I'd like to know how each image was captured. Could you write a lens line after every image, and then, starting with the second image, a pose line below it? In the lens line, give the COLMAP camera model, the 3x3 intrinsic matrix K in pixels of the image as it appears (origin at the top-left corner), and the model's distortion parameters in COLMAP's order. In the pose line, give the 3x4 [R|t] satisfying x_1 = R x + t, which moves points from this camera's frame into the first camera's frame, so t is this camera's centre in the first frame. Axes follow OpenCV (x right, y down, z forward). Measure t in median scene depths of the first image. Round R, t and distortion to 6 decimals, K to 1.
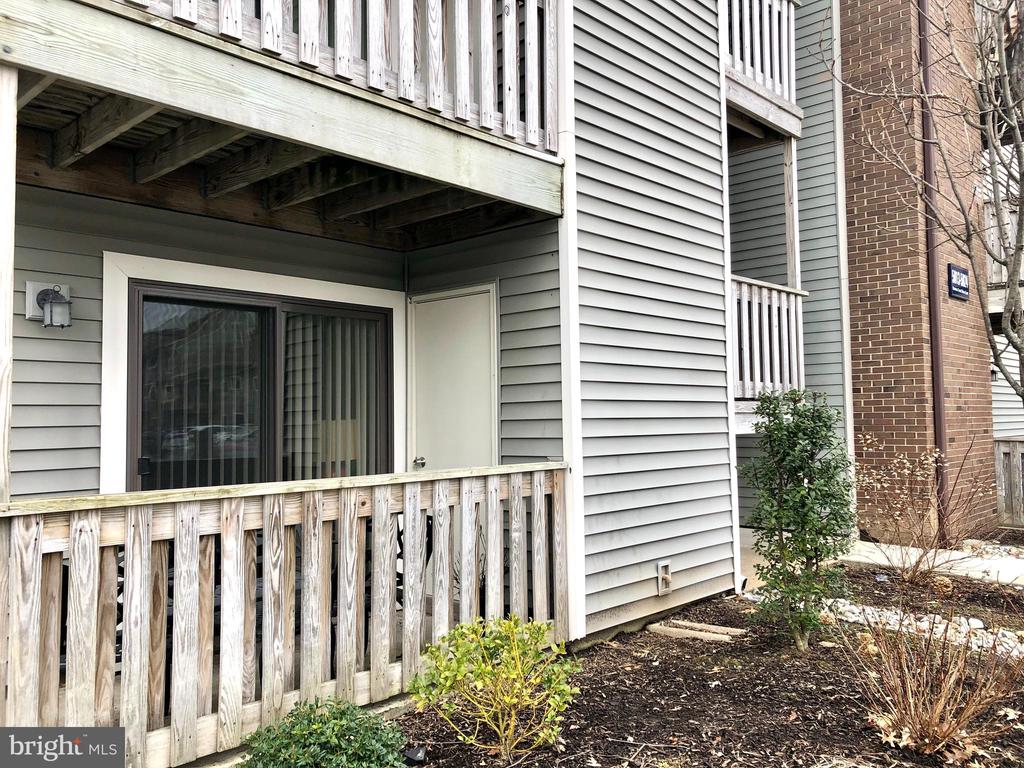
lens RADIAL K [[844.9, 0, 513.3], [0, 844.9, 376.1], [0, 0, 1]] dist [0.062010, -0.063548]
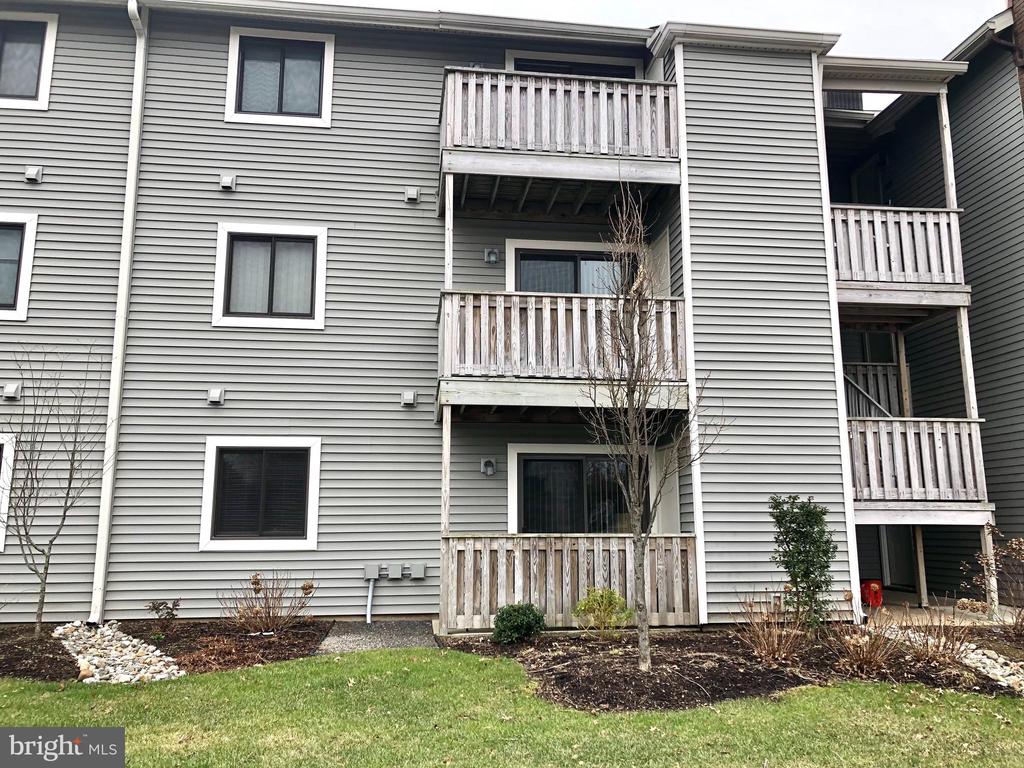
lens RADIAL K [[844.9, 0, 509.9], [0, 844.9, 383.1], [0, 0, 1]] dist [0.062010, -0.063548]
pose [[0.779101, -0.099038, -0.619025, 1.135521], [0.025028, 0.991569, -0.127142, -0.006951], [0.626398, 0.083564, 0.775011, -0.978031]]
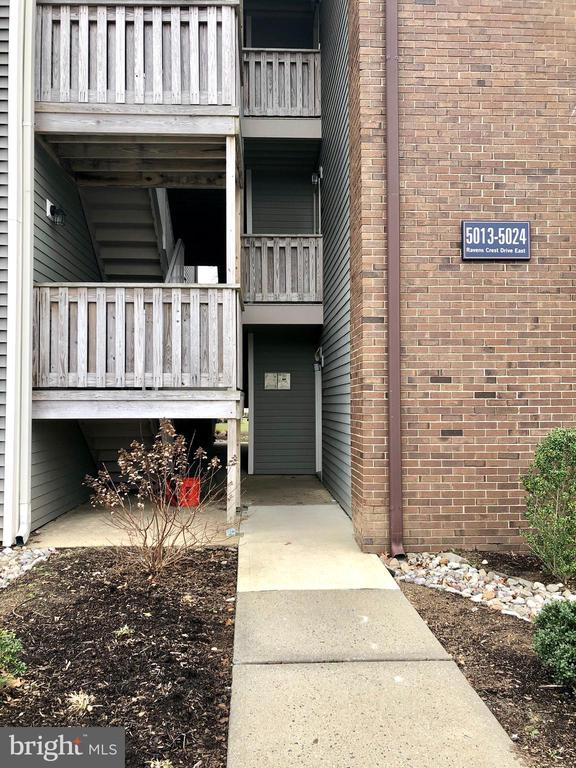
lens RADIAL K [[633.7, 0, 286.8], [0, 633.7, 384.9], [0, 0, 1]] dist [0.062010, -0.063548]
pose [[0.707161, -0.011633, -0.706957, 1.743793], [0.028400, 0.999525, 0.011960, 0.029125], [0.706482, -0.028535, 0.707155, 0.868792]]
